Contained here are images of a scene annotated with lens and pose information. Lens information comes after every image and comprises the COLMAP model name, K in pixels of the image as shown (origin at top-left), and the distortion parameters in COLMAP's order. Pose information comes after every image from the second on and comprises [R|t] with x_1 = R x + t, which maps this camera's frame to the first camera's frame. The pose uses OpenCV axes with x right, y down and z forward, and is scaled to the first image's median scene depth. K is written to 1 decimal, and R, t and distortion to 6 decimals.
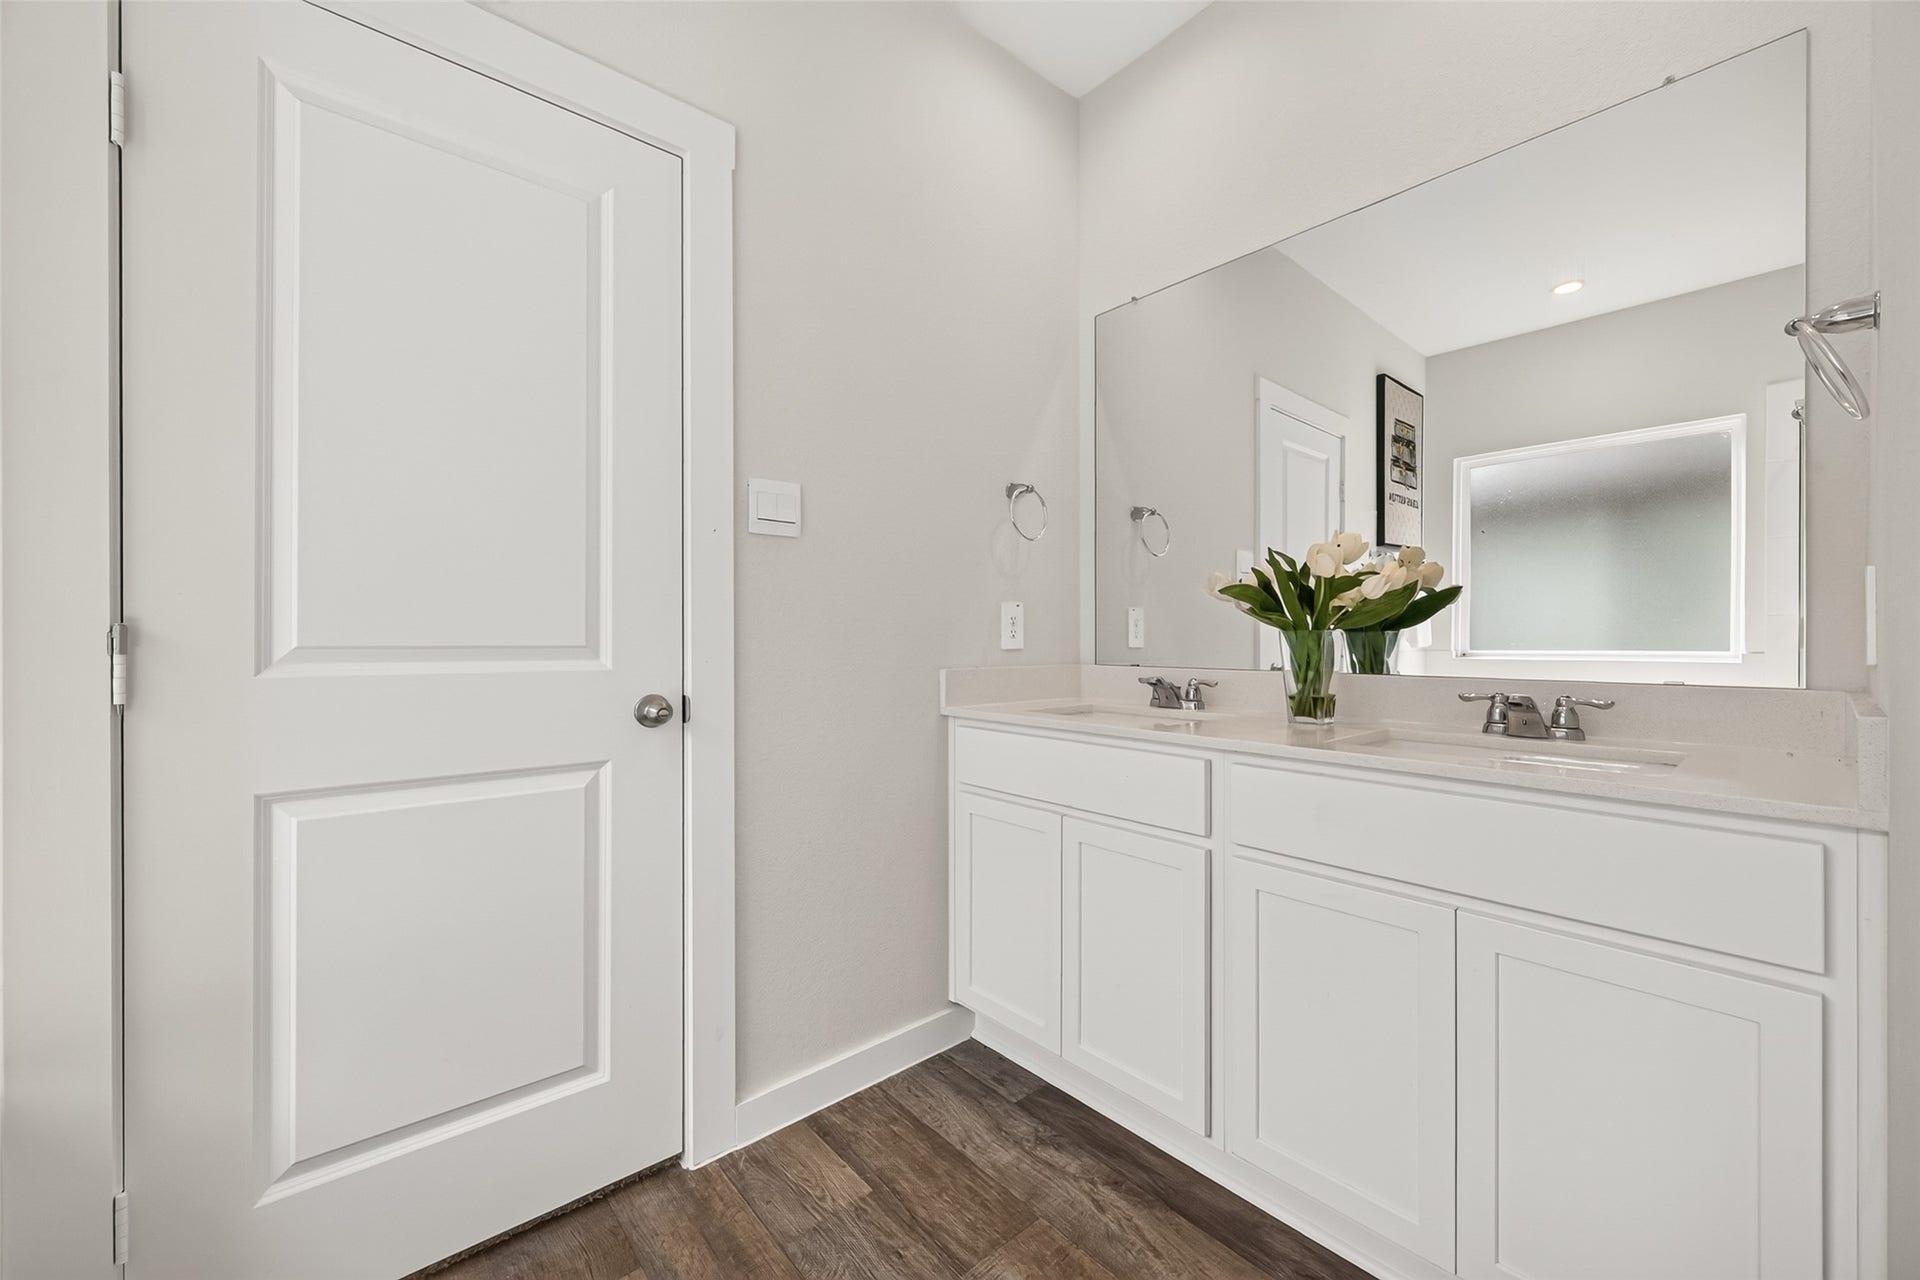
lens RADIAL K [[752.8, 0, 956.3], [0, 752.8, 637.9], [0, 0, 1]] dist [-0.003180, 0.001979]
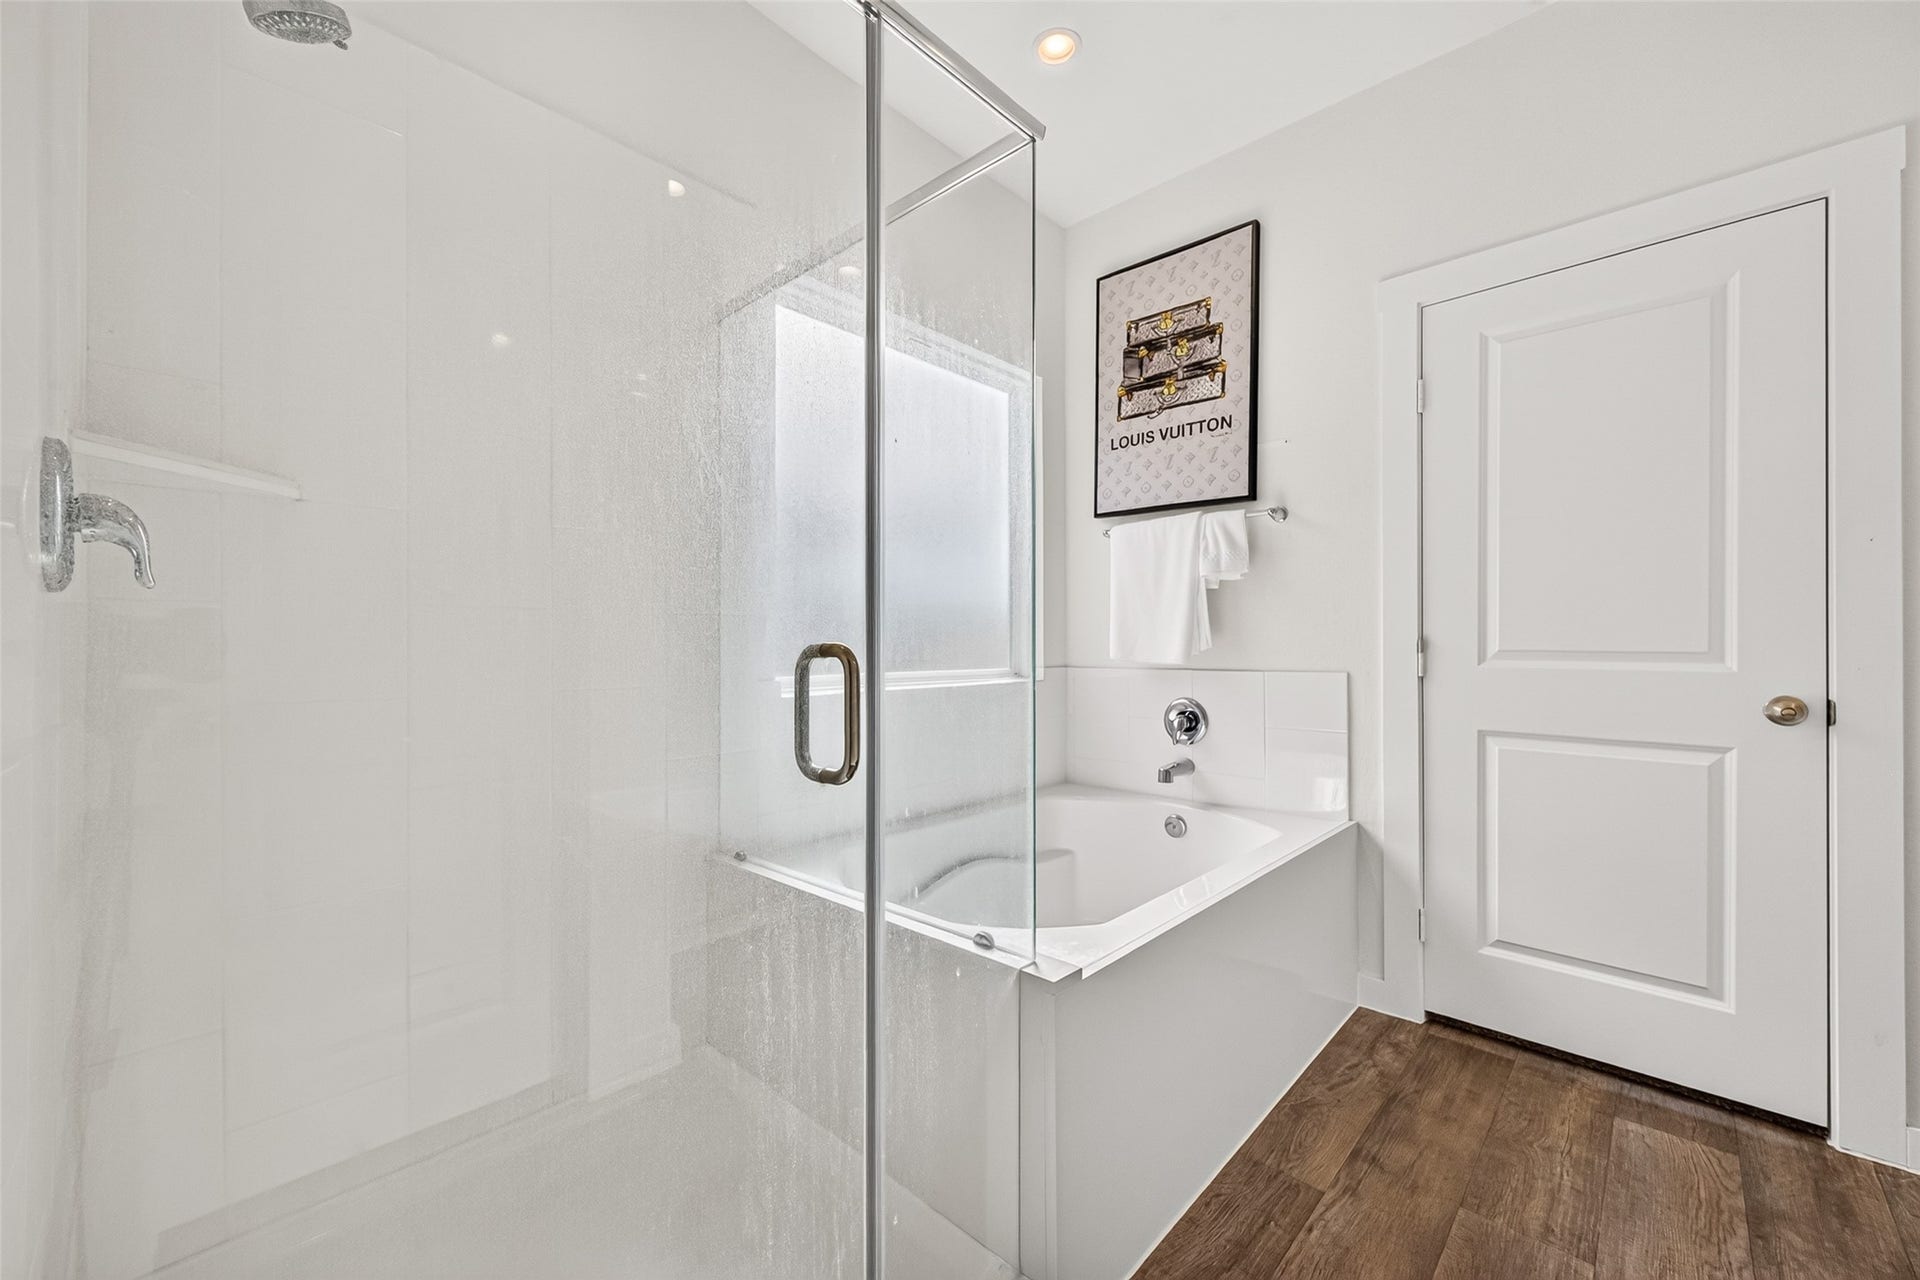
lens RADIAL K [[752.8, 0, 965.1], [0, 752.8, 641.4], [0, 0, 1]] dist [-0.003180, 0.001979]
pose [[0.100854, -0.004253, -0.994892, 0.621993], [-0.004045, 0.999981, -0.004685, 0.003569], [0.994893, 0.004497, 0.100835, -0.353153]]
